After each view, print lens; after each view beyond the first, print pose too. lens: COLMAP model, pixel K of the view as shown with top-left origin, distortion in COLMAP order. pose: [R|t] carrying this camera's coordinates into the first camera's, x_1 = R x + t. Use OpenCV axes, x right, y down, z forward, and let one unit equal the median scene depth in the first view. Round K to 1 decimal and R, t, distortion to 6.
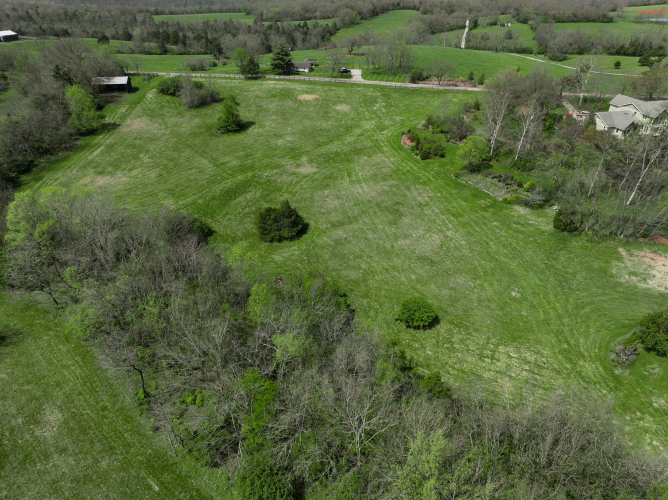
lens RADIAL K [[466.5, 0, 335.9], [0, 466.5, 248.7], [0, 0, 1]] dist [-0.002434, 0.020125]
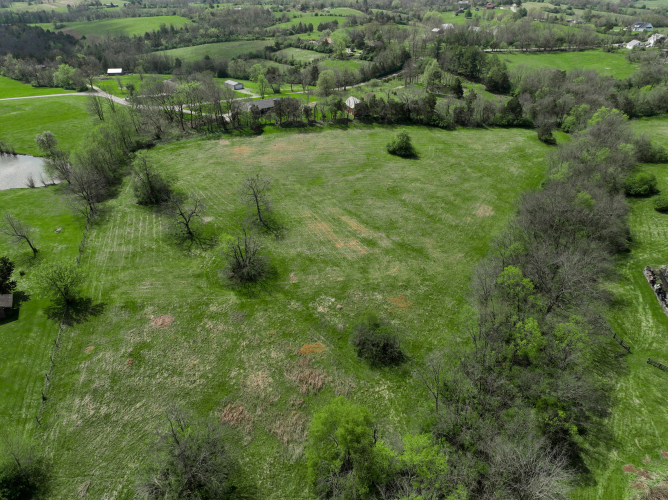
lens RADIAL K [[466.5, 0, 335.9], [0, 466.5, 248.7], [0, 0, 1]] dist [-0.002434, 0.020125]
pose [[0.069016, 0.520194, -0.851255, 1.061392], [-0.505213, 0.754005, 0.419805, 0.078943], [0.860230, 0.401092, 0.314847, -0.447751]]
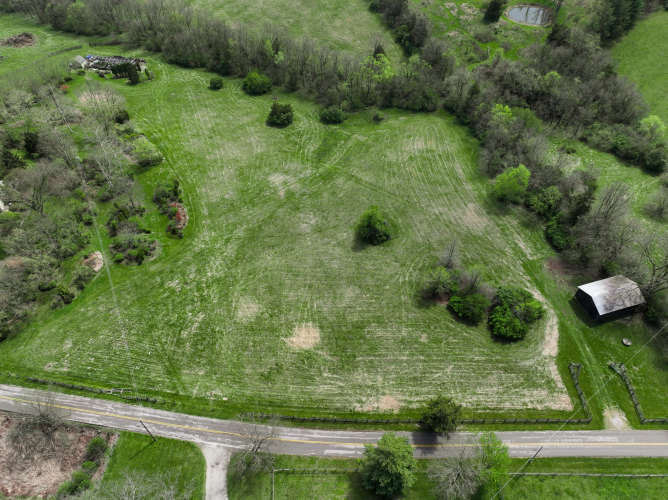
lens RADIAL K [[466.5, 0, 335.9], [0, 466.5, 248.7], [0, 0, 1]] dist [-0.002434, 0.020125]
pose [[-0.989479, 0.111052, -0.092732, -0.076834], [-0.074002, 0.162282, 0.983966, -1.276872], [0.124320, 0.980475, -0.152357, 1.309213]]
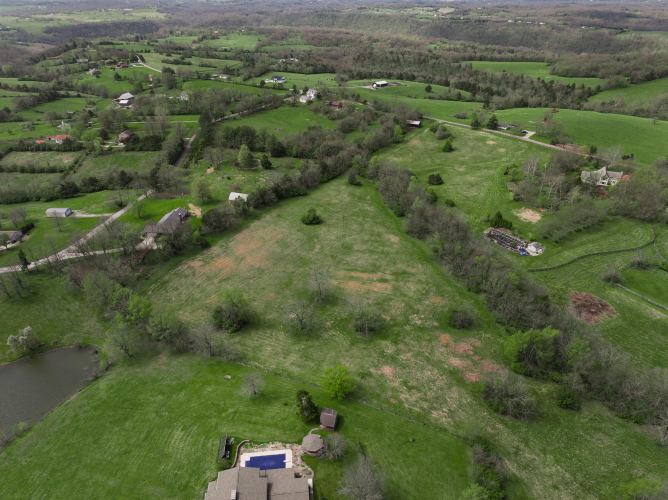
lens RADIAL K [[466.5, 0, 335.9], [0, 466.5, 248.7], [0, 0, 1]] dist [-0.002434, 0.020125]
pose [[0.790225, 0.293119, -0.538168, 0.904780], [-0.307458, 0.949299, 0.065585, 0.296576], [0.530107, 0.113637, 0.840282, -1.525805]]
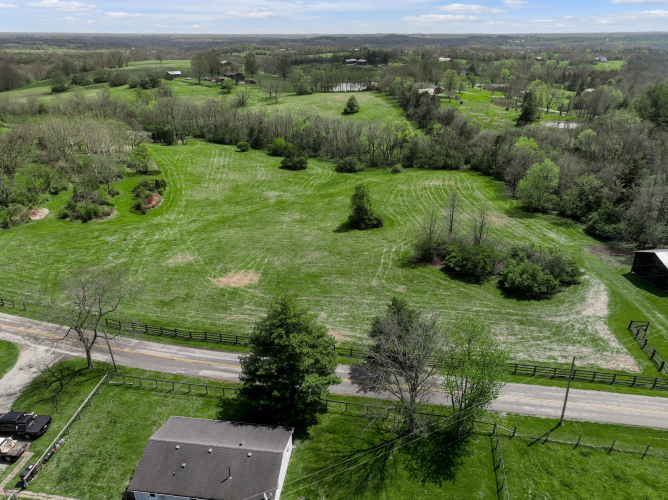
lens RADIAL K [[466.5, 0, 335.9], [0, 466.5, 248.7], [0, 0, 1]] dist [-0.002434, 0.020125]
pose [[-0.999914, -0.005618, 0.011838, -0.215374], [0.006579, 0.566004, 0.824376, -0.953187], [-0.011332, 0.824384, -0.565918, 1.639233]]
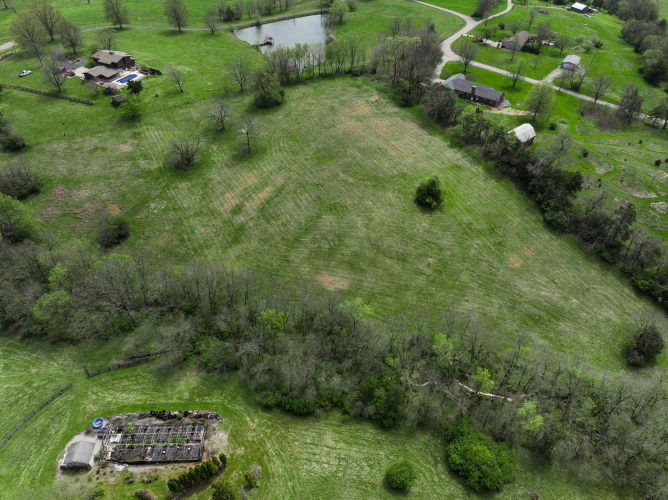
lens RADIAL K [[466.5, 0, 335.9], [0, 466.5, 248.7], [0, 0, 1]] dist [-0.002434, 0.020125]
pose [[-0.941750, 0.223634, -0.251186, 0.282895], [-0.174943, 0.312132, 0.933793, -0.652930], [0.287231, 0.923343, -0.254827, 0.388397]]
